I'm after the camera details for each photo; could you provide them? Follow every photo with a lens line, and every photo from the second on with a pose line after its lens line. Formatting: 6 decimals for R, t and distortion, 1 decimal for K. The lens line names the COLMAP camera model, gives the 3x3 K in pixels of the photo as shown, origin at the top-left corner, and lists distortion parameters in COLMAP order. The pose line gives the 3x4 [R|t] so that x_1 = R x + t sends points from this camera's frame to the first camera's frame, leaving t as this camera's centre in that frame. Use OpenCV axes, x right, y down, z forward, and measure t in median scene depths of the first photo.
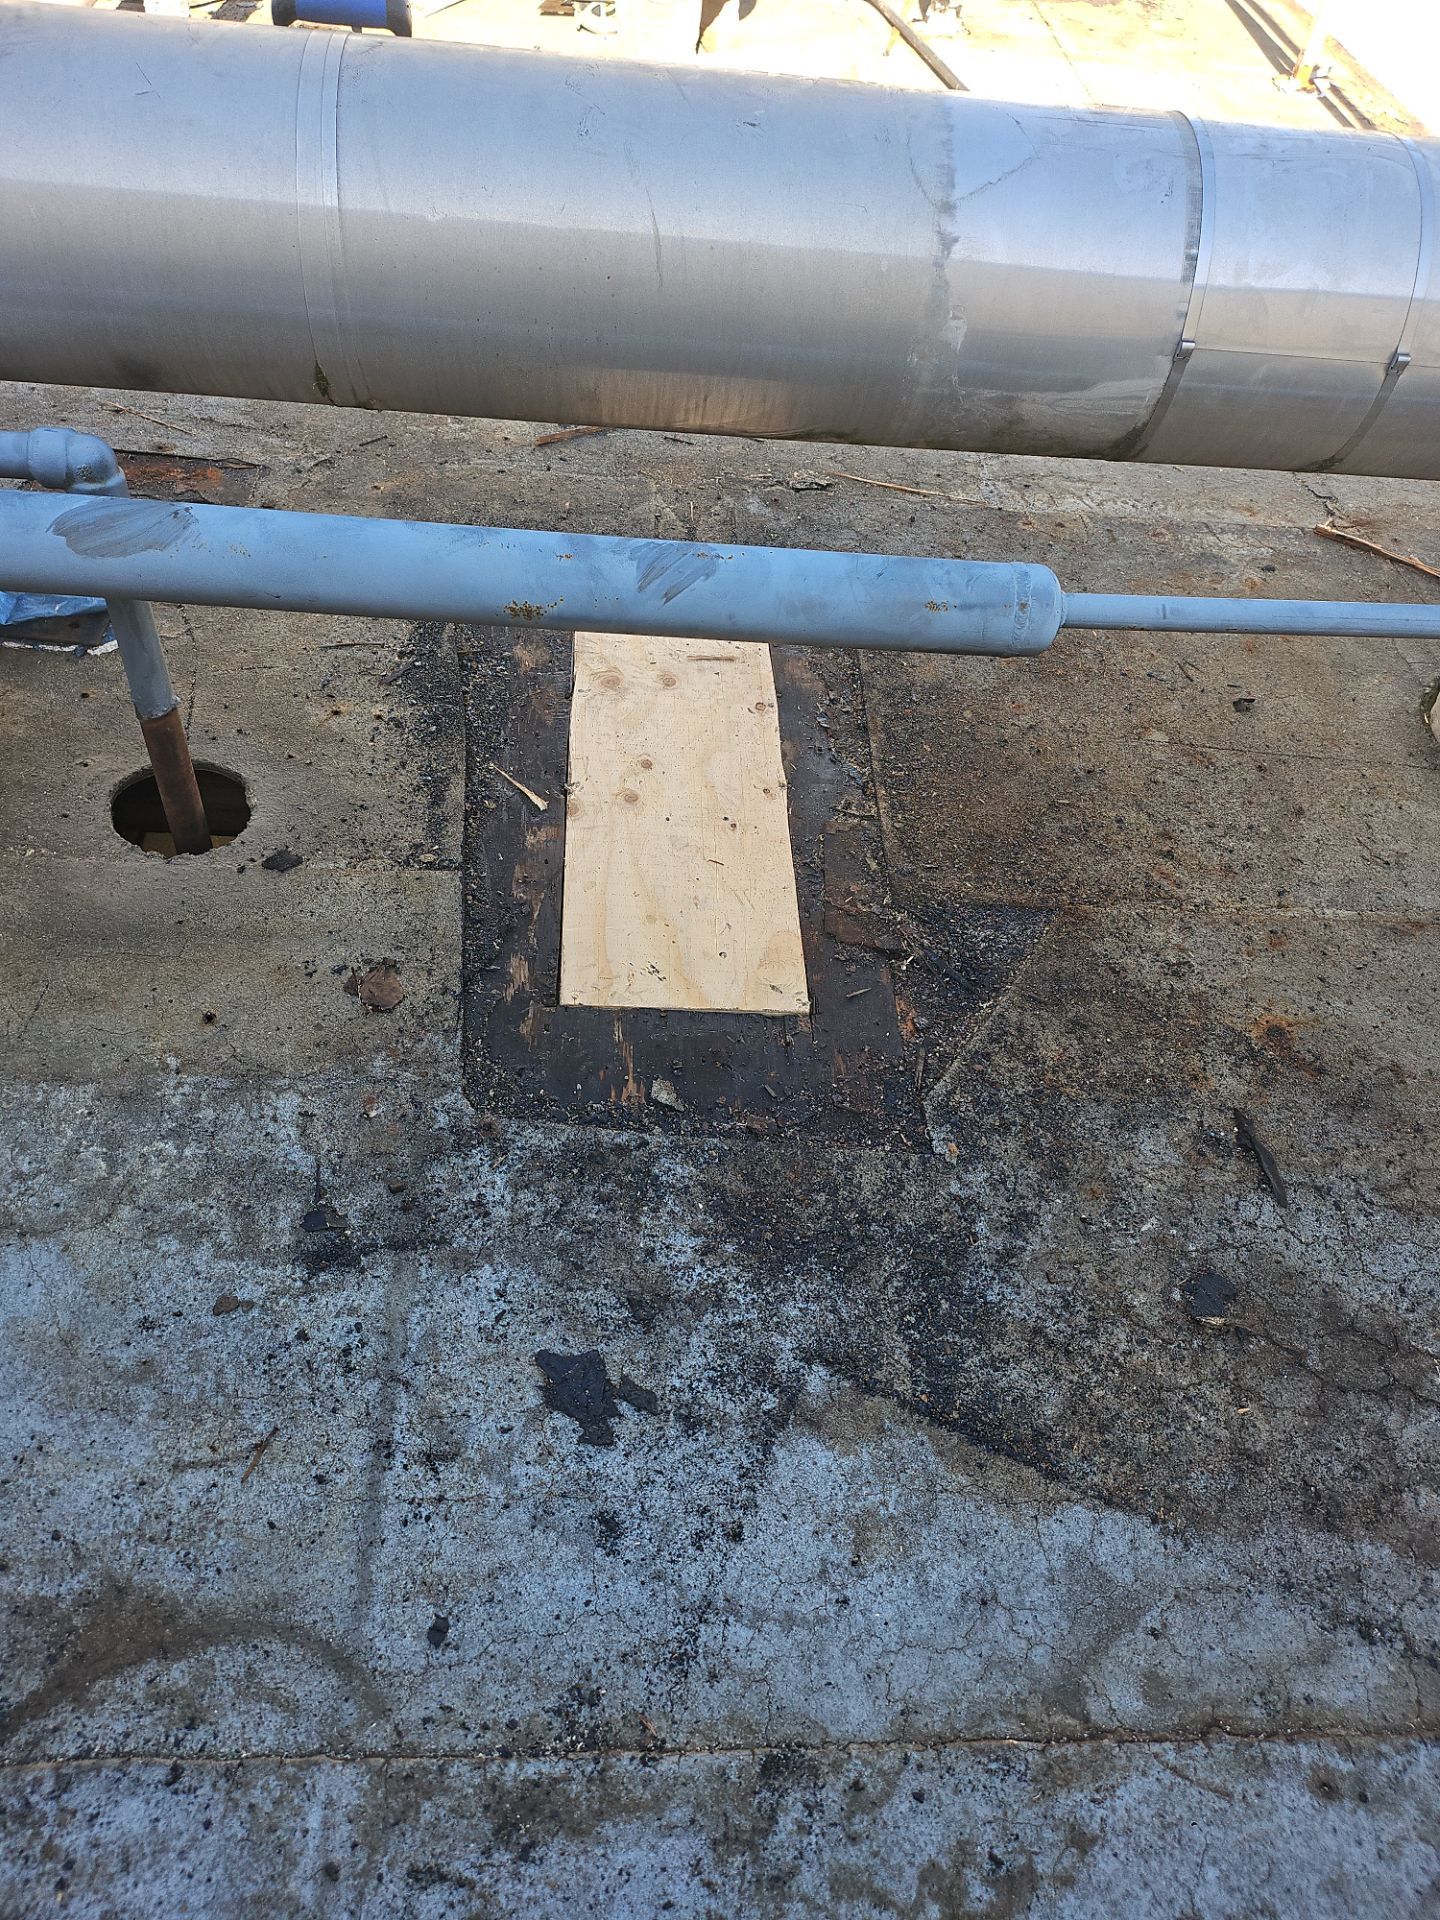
lens RADIAL K [[1408.8, 0, 720.0], [0, 1408.8, 960.0], [0, 0, 1]] dist [0.048063, -0.044307]
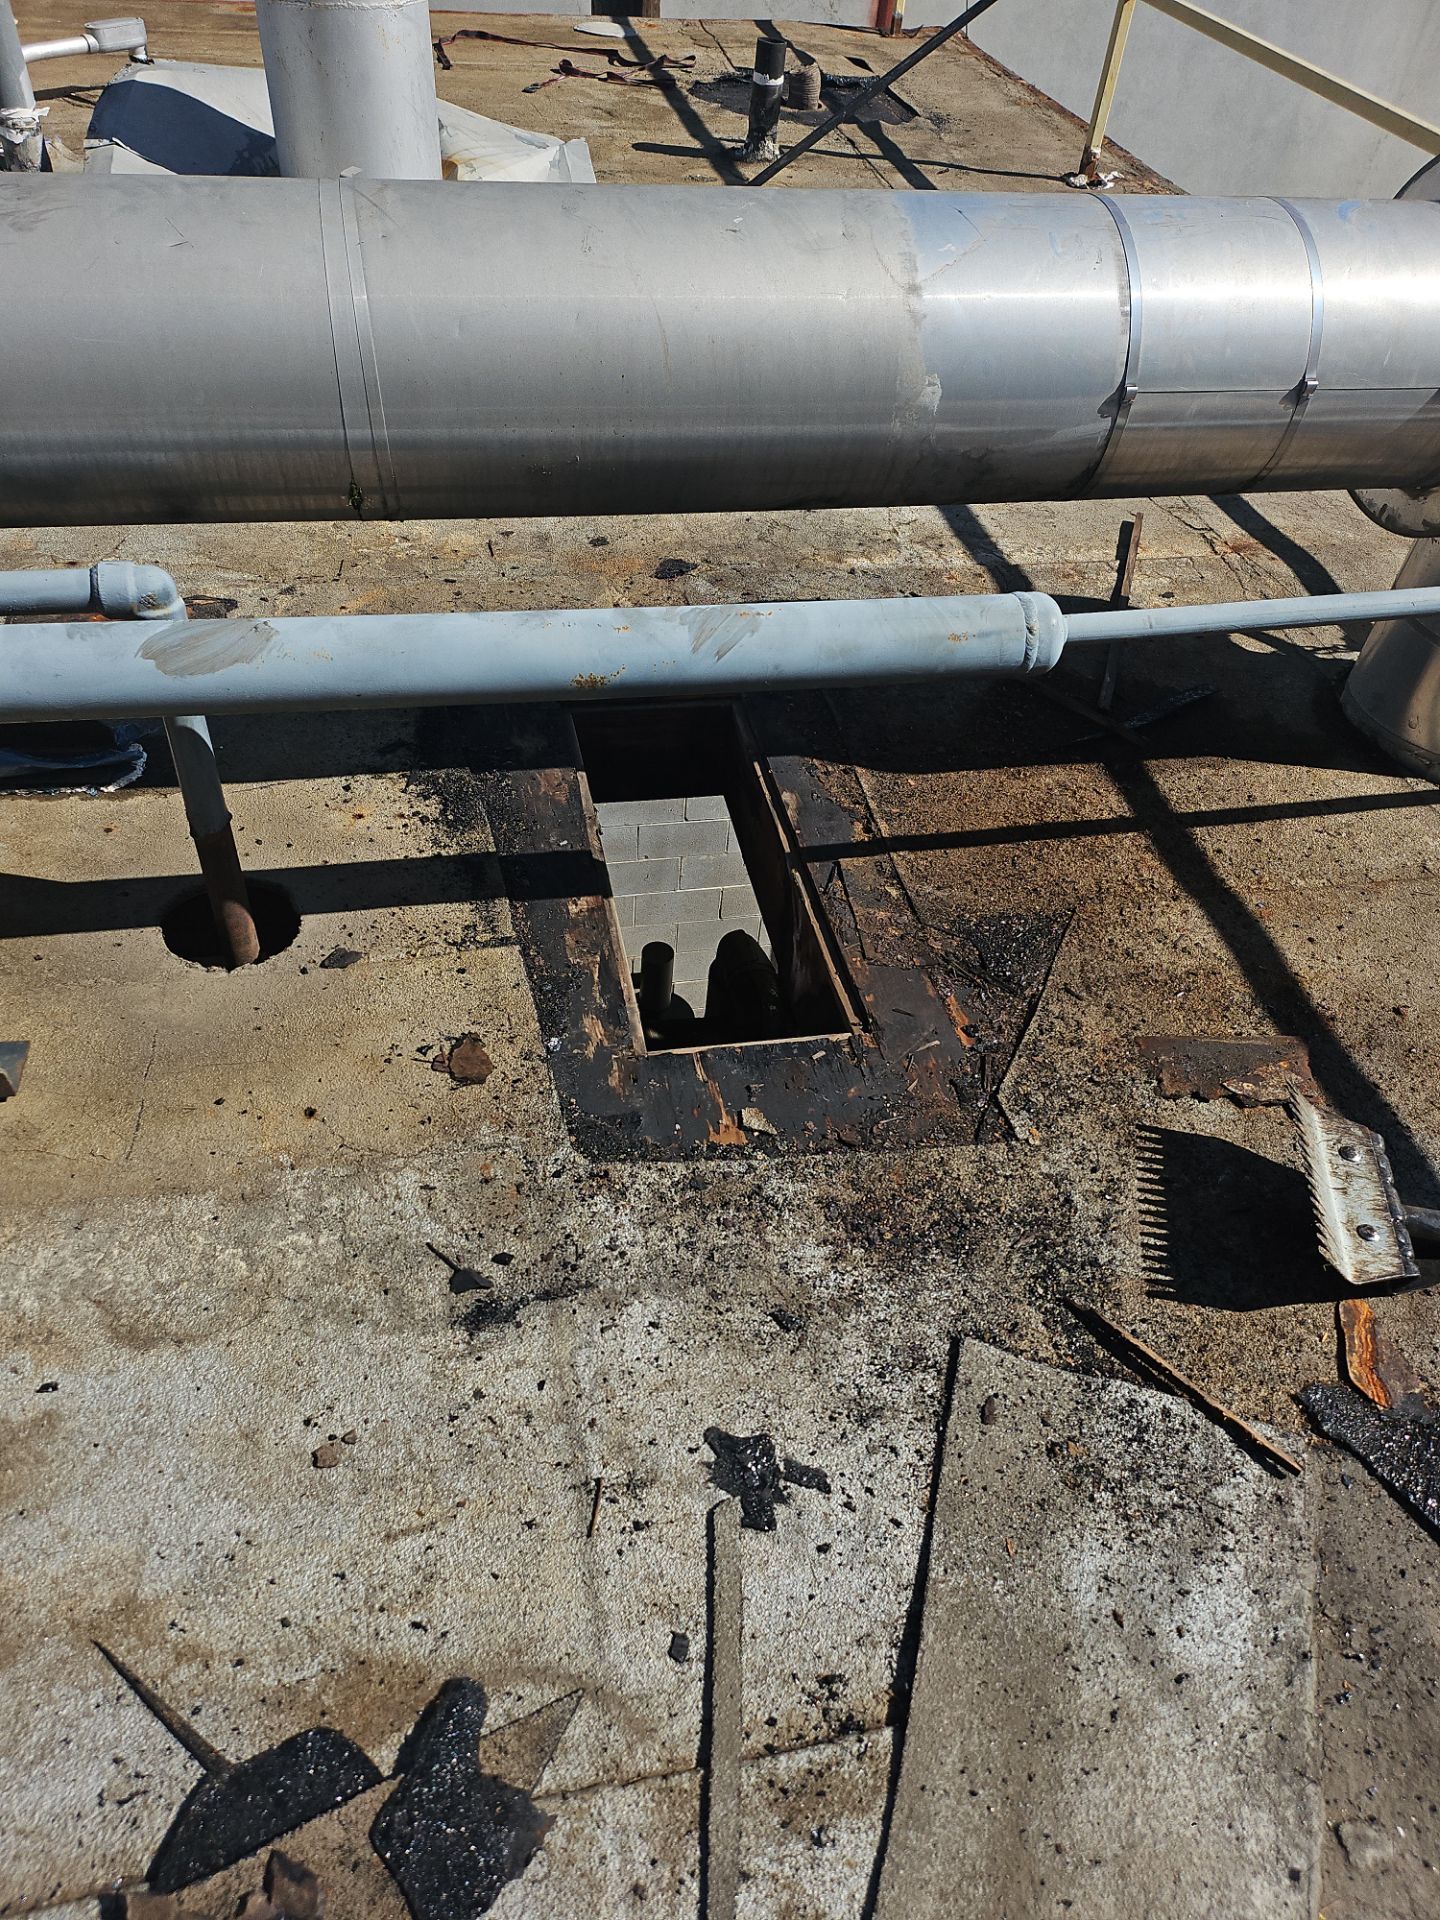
lens RADIAL K [[1391.5, 0, 720.0], [0, 1391.5, 960.0], [0, 0, 1]] dist [0.055018, -0.045720]
pose [[0.985884, -0.132764, 0.102010, -0.174431], [0.139520, 0.988264, -0.062197, 0.040038], [-0.092556, 0.075551, 0.992837, -0.043123]]
